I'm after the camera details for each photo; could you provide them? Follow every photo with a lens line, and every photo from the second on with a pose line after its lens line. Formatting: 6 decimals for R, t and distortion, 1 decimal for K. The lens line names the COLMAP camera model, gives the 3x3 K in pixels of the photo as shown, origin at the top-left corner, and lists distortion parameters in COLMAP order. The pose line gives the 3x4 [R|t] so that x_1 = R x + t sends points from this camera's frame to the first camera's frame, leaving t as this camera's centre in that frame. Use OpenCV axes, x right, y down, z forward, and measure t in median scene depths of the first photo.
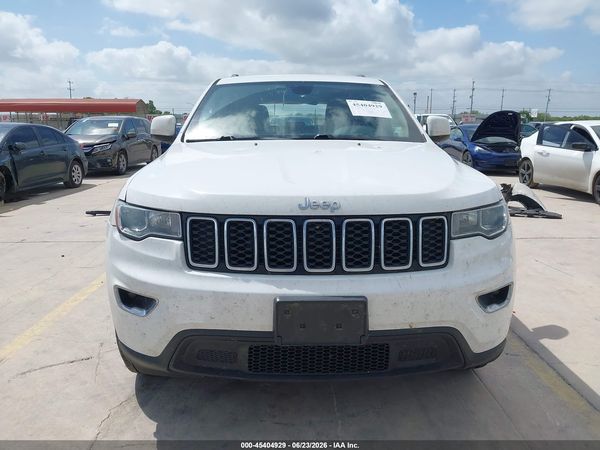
lens RADIAL K [[467.9, 0, 300.0], [0, 467.9, 223.3], [0, 0, 1]] dist [0.023487, -0.029801]
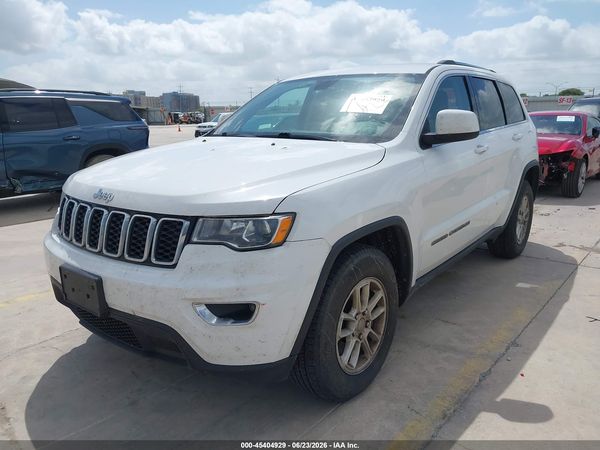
lens RADIAL K [[467.9, 0, 296.1], [0, 467.9, 223.3], [0, 0, 1]] dist [0.023487, -0.029801]
pose [[0.774306, 0.137386, -0.617718, 1.142604], [-0.115624, 0.990431, 0.075346, -0.113359], [0.622159, 0.013082, 0.782781, 0.356499]]
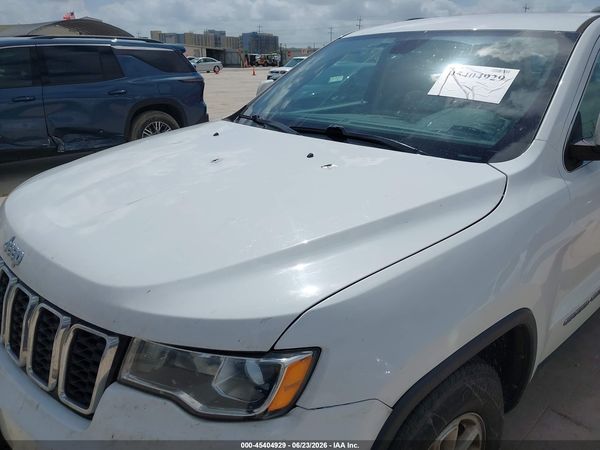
lens RADIAL K [[467.9, 0, 298.1], [0, 467.9, 220.3], [0, 0, 1]] dist [0.023487, -0.029801]
pose [[0.665780, 0.250117, -0.702978, 0.805895], [-0.152047, 0.967853, 0.200357, -0.286935], [0.730492, -0.026508, 0.682406, 0.805005]]
